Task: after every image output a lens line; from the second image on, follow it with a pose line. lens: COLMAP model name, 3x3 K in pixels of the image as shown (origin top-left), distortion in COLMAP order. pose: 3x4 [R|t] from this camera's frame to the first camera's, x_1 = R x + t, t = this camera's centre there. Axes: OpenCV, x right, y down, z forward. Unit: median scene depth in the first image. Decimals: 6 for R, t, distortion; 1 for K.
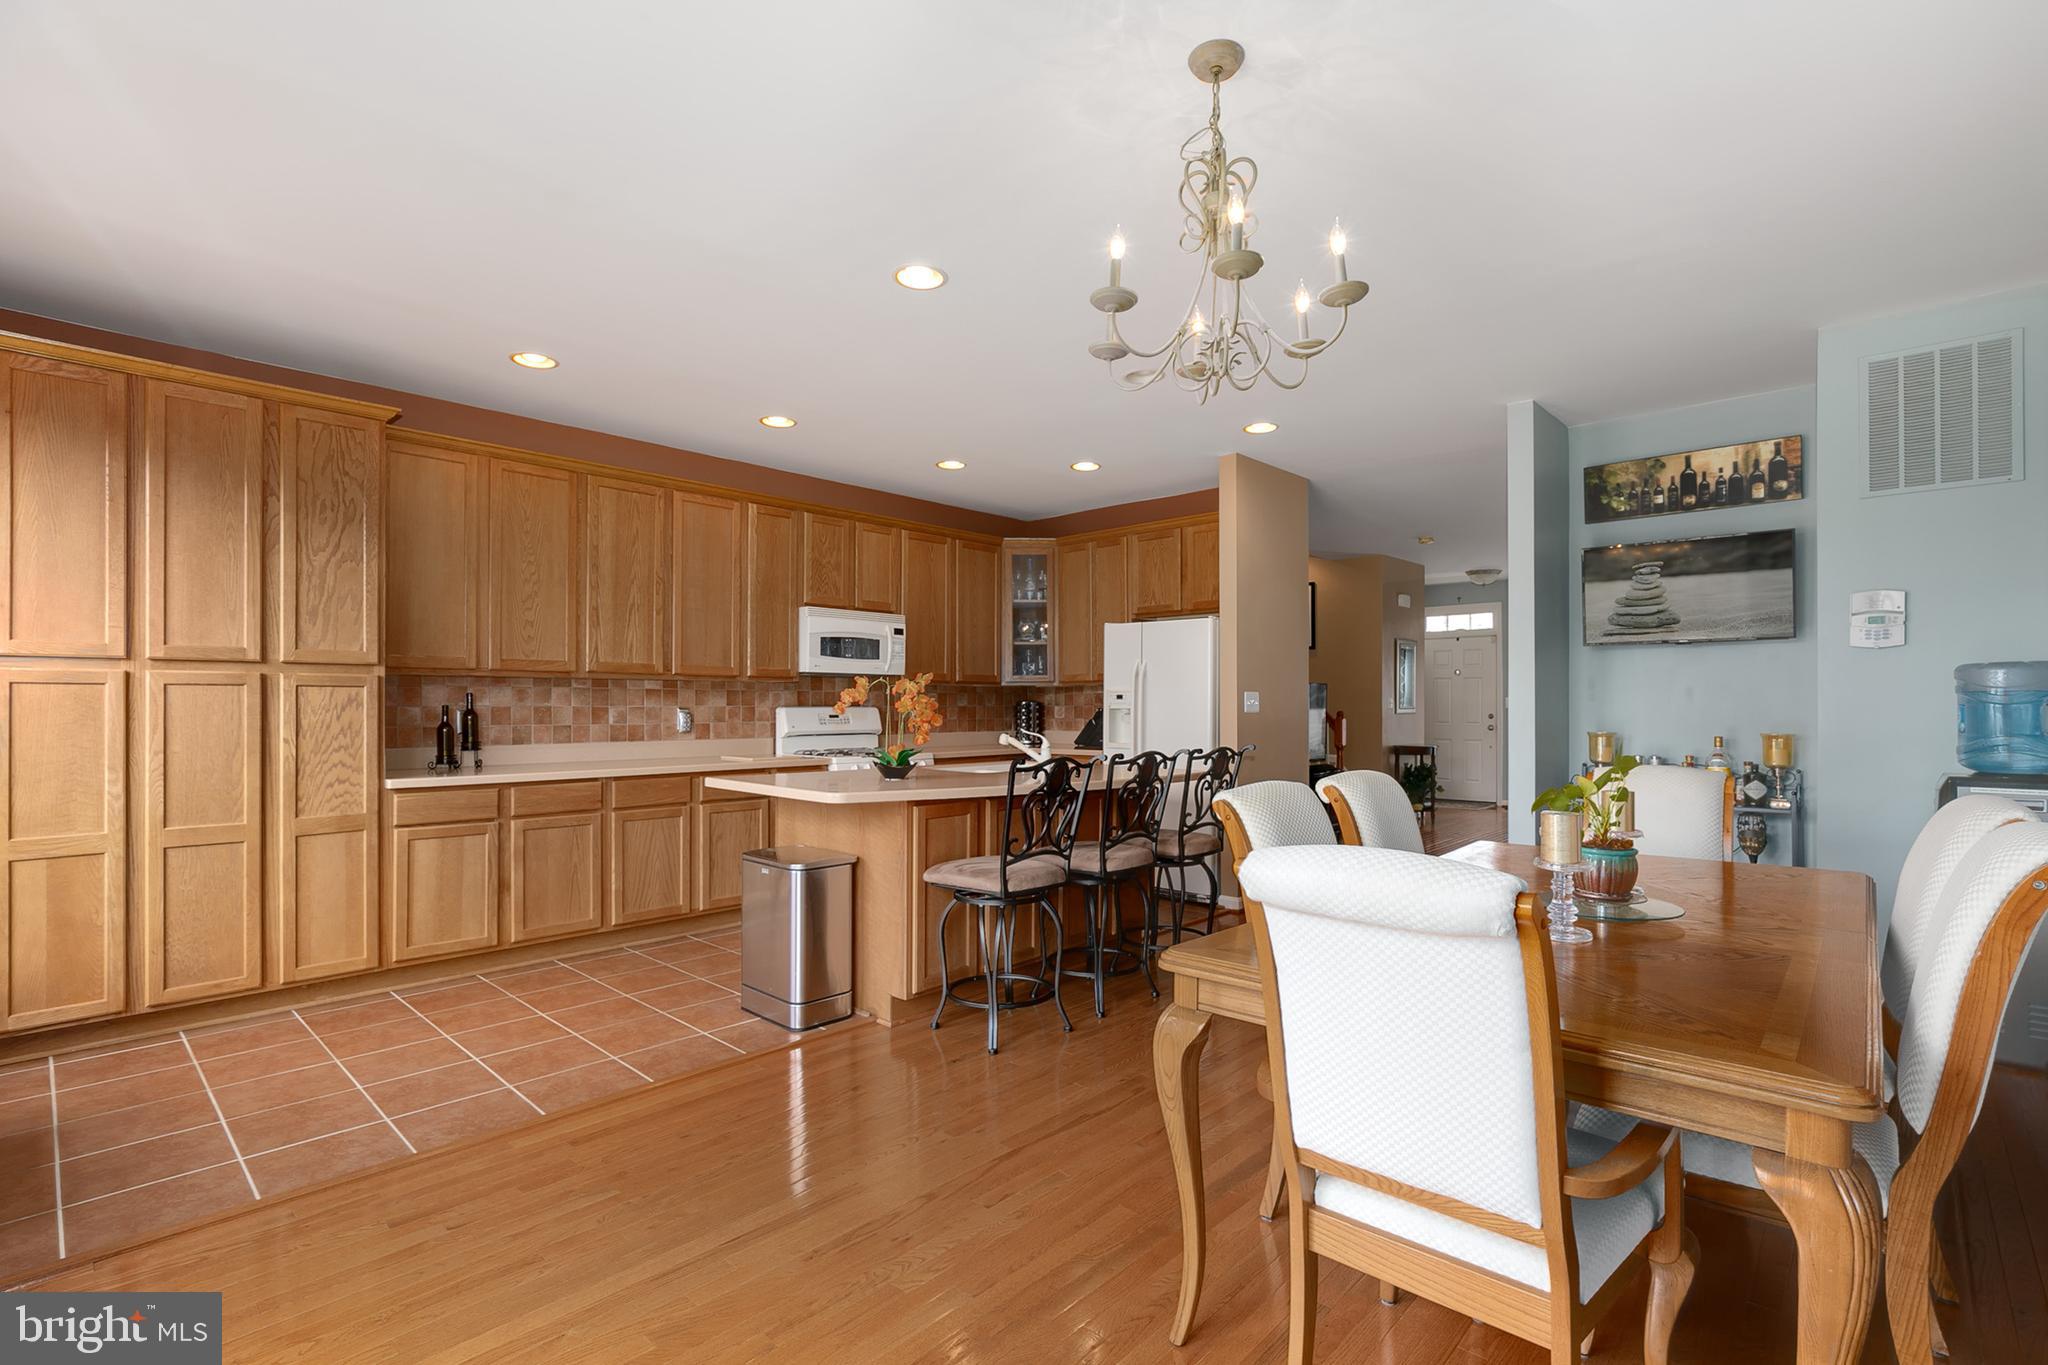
lens RADIAL K [[989.4, 0, 1036.9], [0, 989.4, 706.3], [0, 0, 1]] dist [-0.018037, 0.009182]
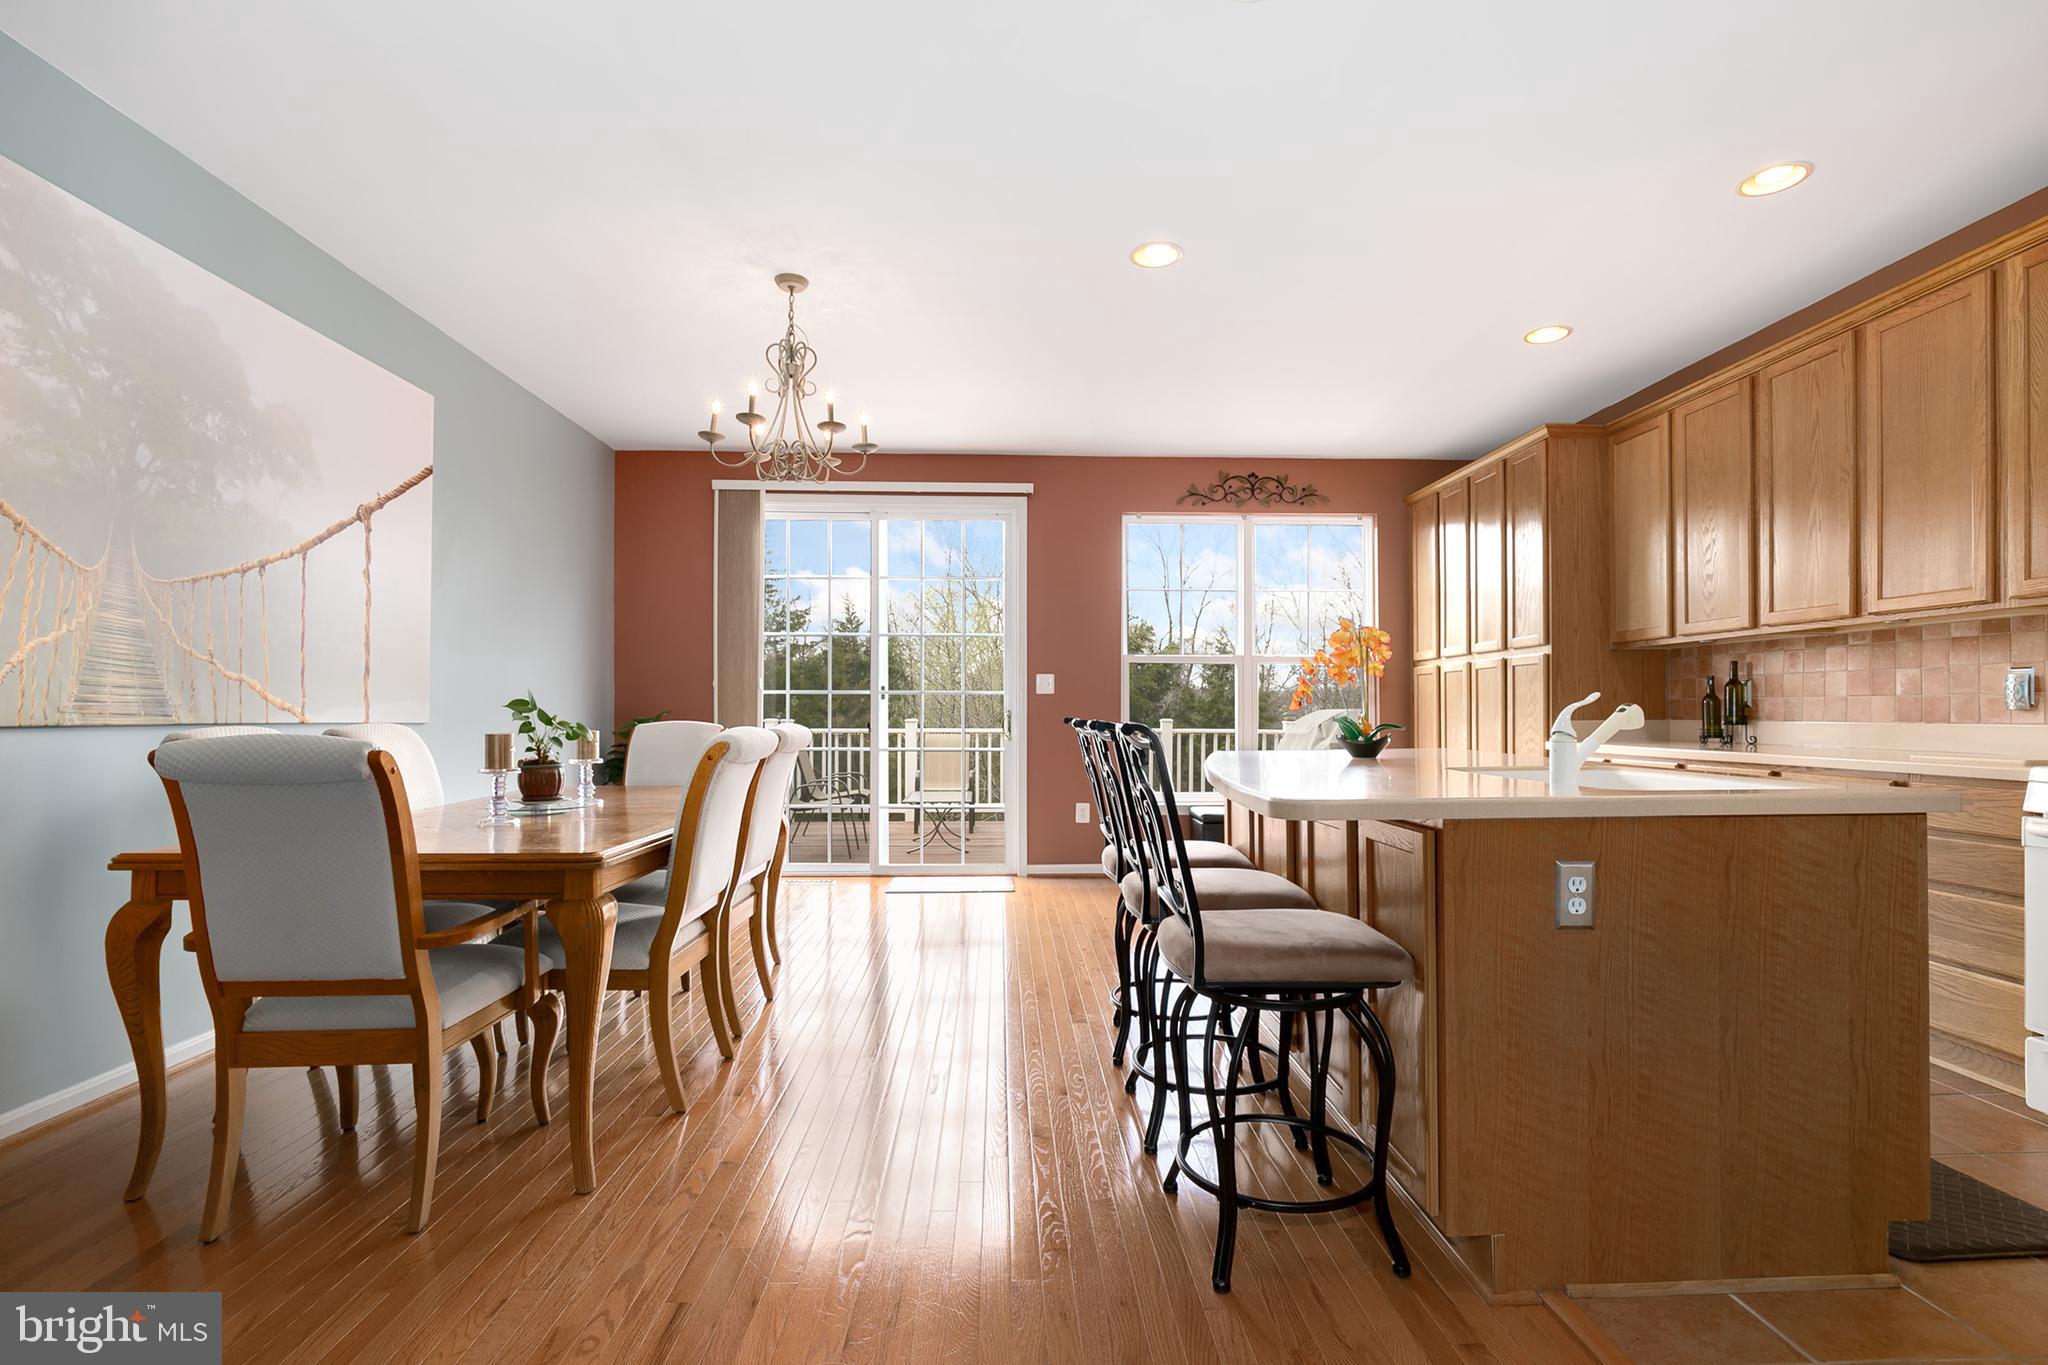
lens RADIAL K [[989.4, 0, 1036.9], [0, 989.4, 706.3], [0, 0, 1]] dist [-0.018037, 0.009182]
pose [[-0.687209, 0.000903, -0.726460, 0.463751], [-0.000181, 0.999999, 0.001415, 0.025040], [0.726460, 0.001103, -0.687208, 1.069464]]
